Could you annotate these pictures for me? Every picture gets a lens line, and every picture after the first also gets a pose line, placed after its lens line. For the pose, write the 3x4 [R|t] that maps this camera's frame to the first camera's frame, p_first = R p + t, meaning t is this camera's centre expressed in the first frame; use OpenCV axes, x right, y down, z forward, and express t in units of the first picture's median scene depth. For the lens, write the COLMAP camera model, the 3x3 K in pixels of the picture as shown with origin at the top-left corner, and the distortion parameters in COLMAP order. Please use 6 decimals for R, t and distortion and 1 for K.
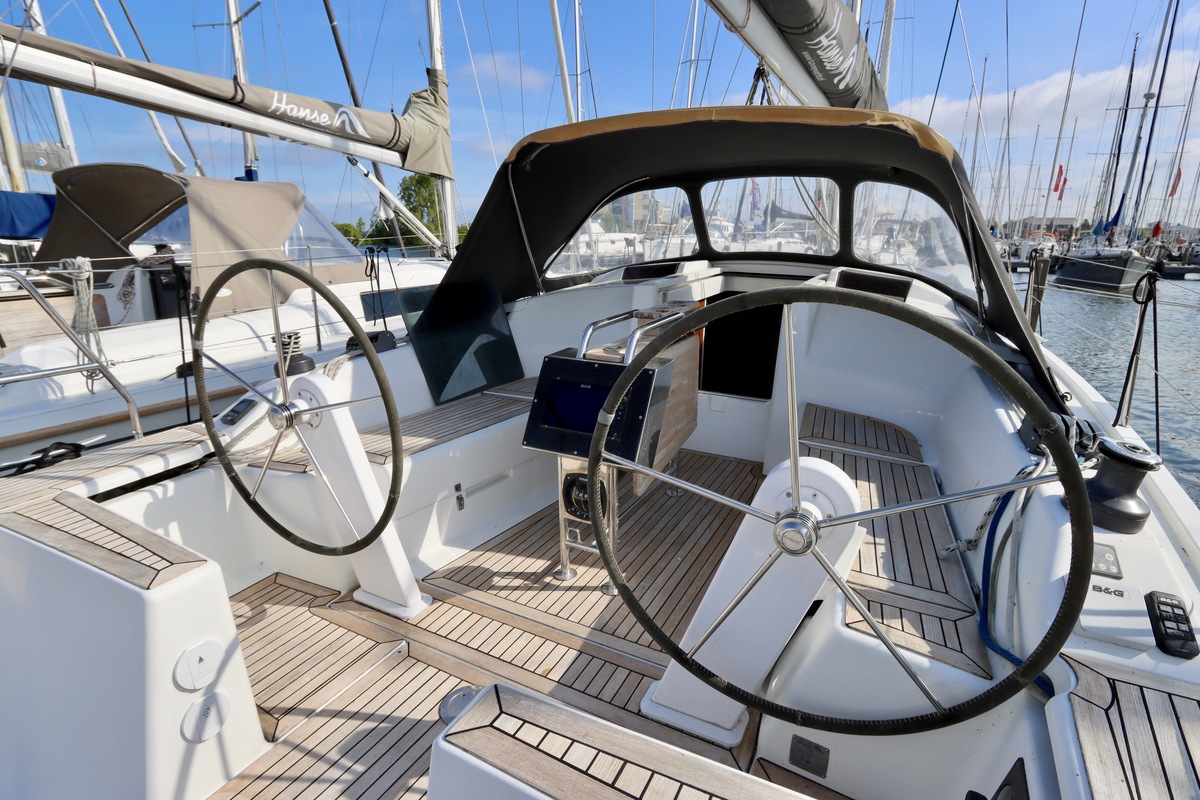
lens RADIAL K [[628.9, 0, 610.4], [0, 628.9, 403.8], [0, 0, 1]] dist [0.000888, -0.000178]
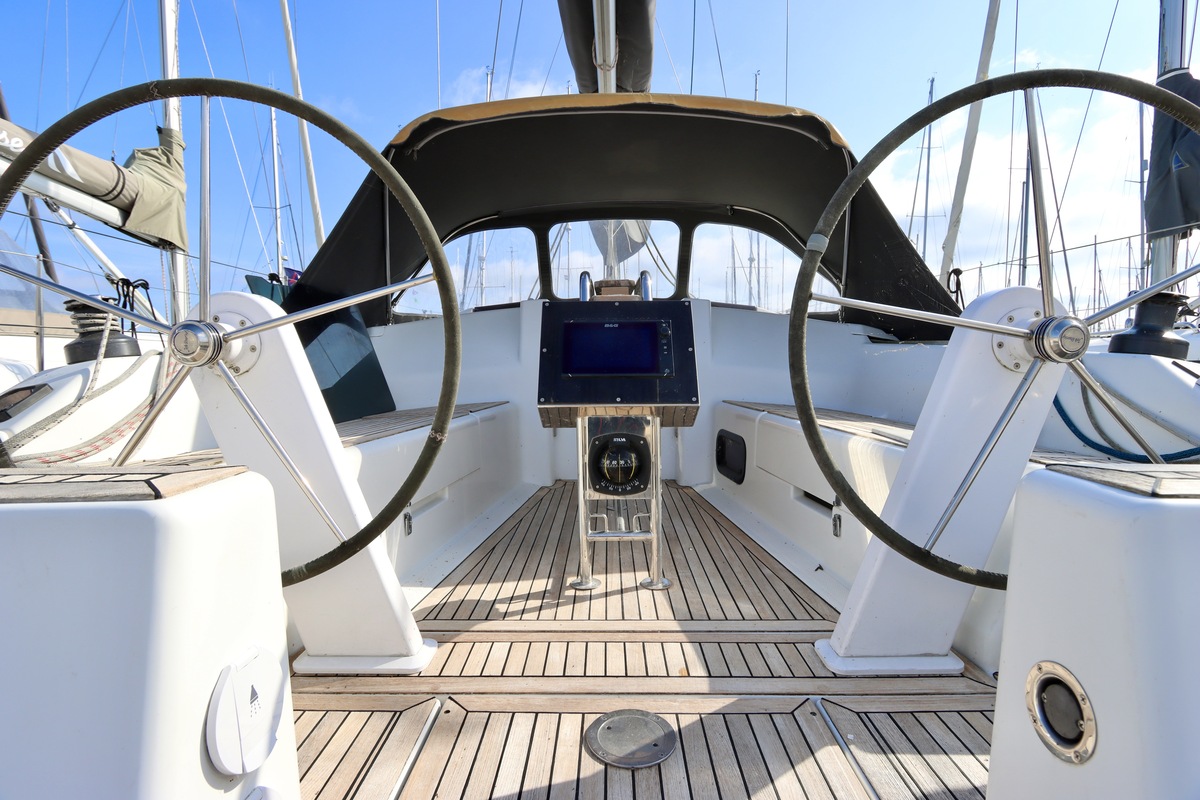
lens RADIAL K [[603.8, 0, 596.9], [0, 603.8, 392.4], [0, 0, 1]] dist [-0.002028, -0.000039]
pose [[0.889256, -0.031274, 0.456339, -0.373295], [0.141291, 0.967652, -0.209014, 0.195863], [-0.435041, 0.250343, 0.864909, 0.298860]]
